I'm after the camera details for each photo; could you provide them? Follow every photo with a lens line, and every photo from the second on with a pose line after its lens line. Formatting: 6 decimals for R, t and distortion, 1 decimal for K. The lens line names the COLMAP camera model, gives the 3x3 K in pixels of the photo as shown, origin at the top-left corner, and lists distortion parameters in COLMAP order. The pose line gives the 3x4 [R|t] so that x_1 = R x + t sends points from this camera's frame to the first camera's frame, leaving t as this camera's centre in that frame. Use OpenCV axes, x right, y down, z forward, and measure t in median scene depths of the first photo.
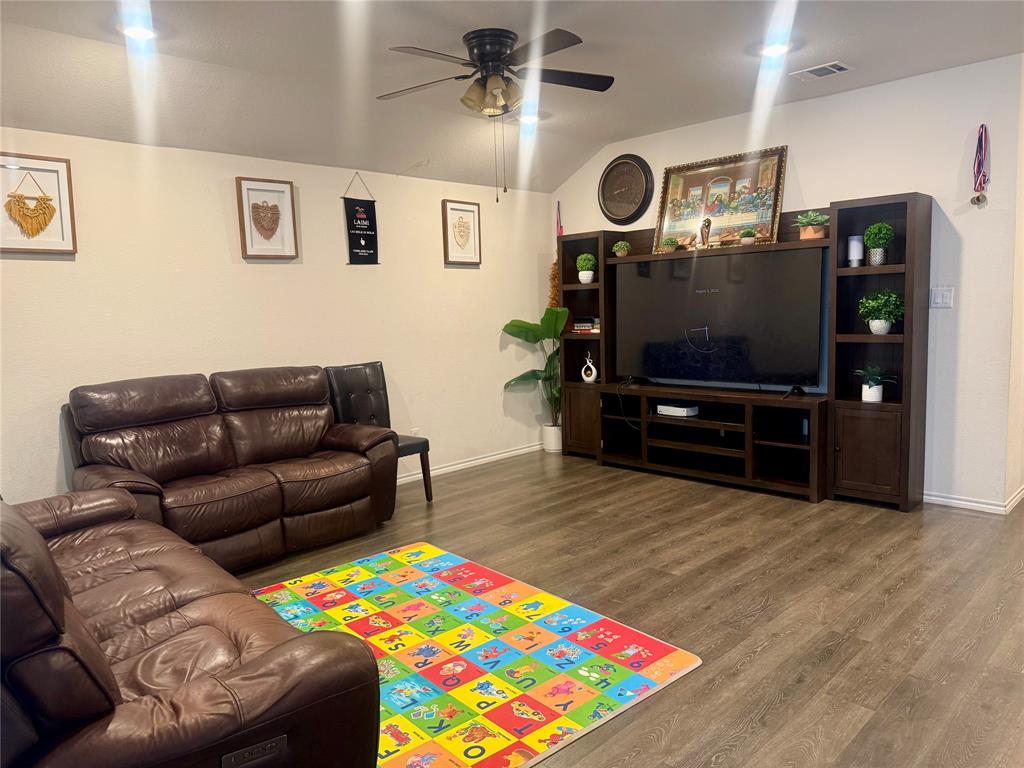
lens RADIAL K [[751.9, 0, 512.0], [0, 751.9, 384.0], [0, 0, 1]] dist [0.164334, -0.249935]
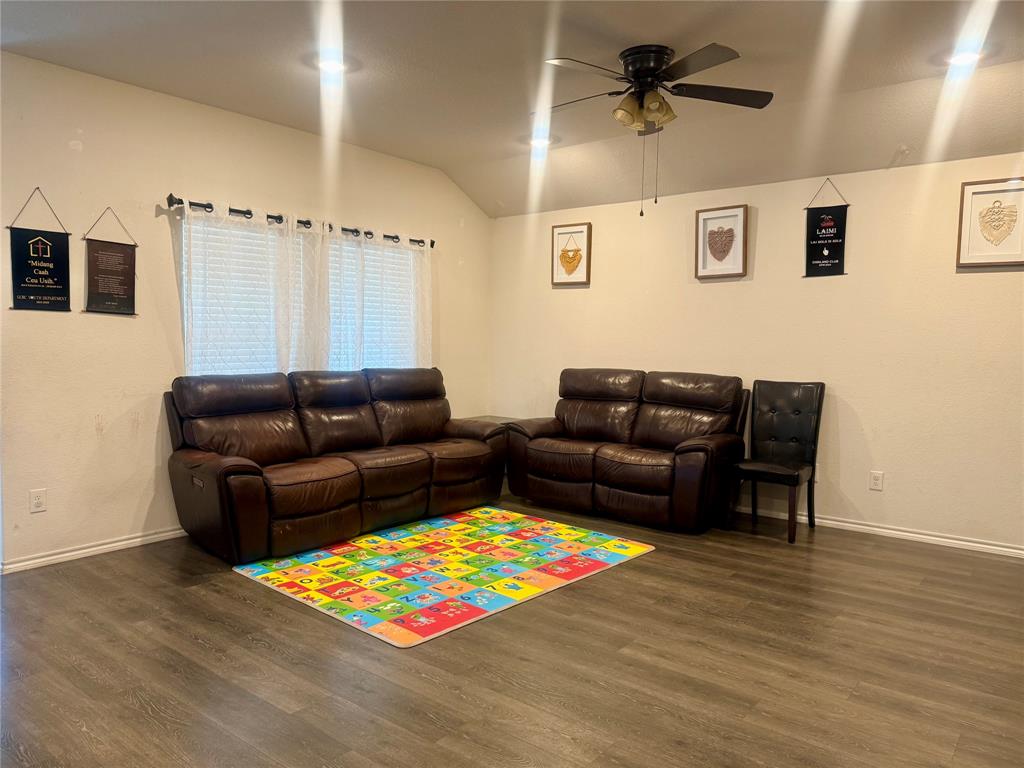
lens RADIAL K [[751.9, 0, 512.0], [0, 751.9, 384.0], [0, 0, 1]] dist [0.164334, -0.249935]
pose [[0.072964, 0.097794, -0.992528, 0.965911], [-0.124552, 0.988283, 0.088219, -0.086652], [0.989527, 0.117185, 0.084290, 0.765549]]
